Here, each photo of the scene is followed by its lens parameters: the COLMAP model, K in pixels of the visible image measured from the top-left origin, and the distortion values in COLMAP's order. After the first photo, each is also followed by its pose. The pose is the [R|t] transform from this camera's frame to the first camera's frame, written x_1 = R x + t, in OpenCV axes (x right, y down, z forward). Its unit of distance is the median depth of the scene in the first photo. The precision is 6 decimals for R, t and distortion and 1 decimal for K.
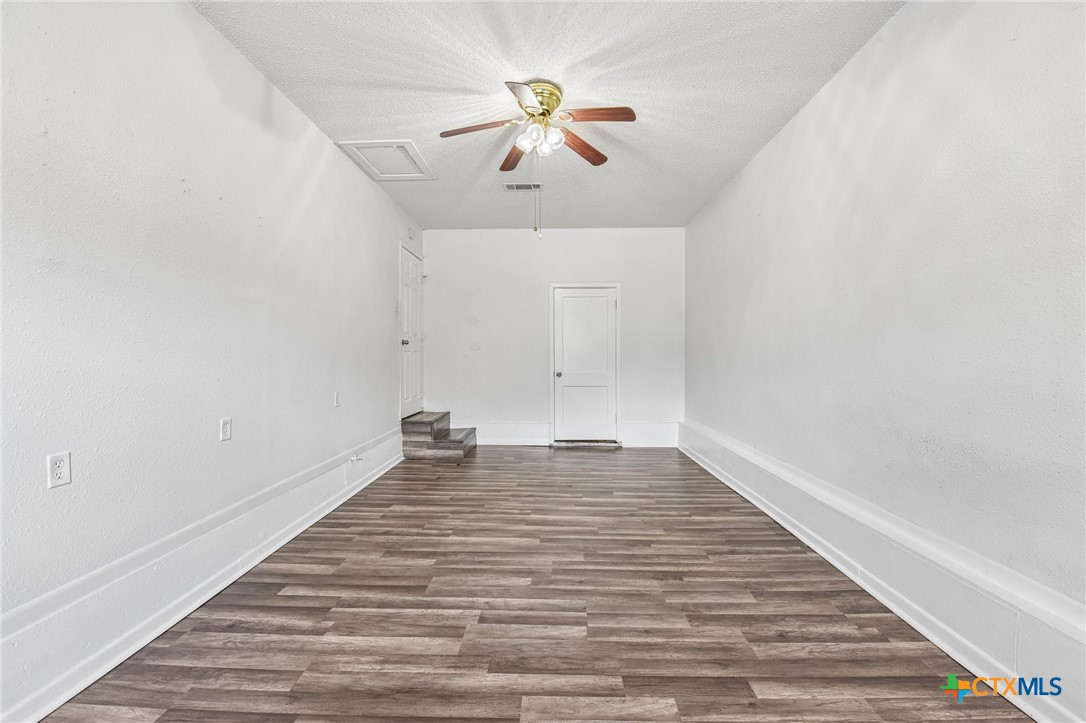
lens RADIAL K [[431.4, 0, 543.0], [0, 431.4, 361.5], [0, 0, 1]] dist [-0.012422, -0.004932]
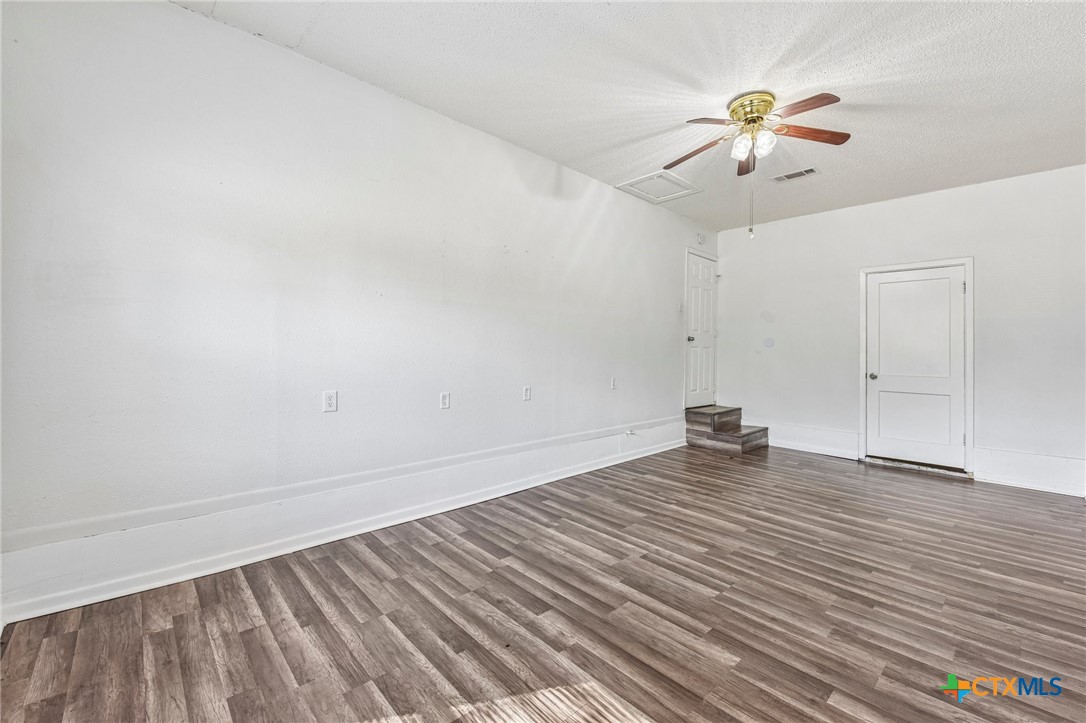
lens RADIAL K [[443.8, 0, 543.9], [0, 443.8, 347.0], [0, 0, 1]] dist [-0.020538, -0.000202]
pose [[0.695534, 0.008849, -0.718438, 0.430796], [-0.027669, 0.999512, -0.014476, 0.005922], [0.717960, 0.029947, 0.695440, -0.102977]]
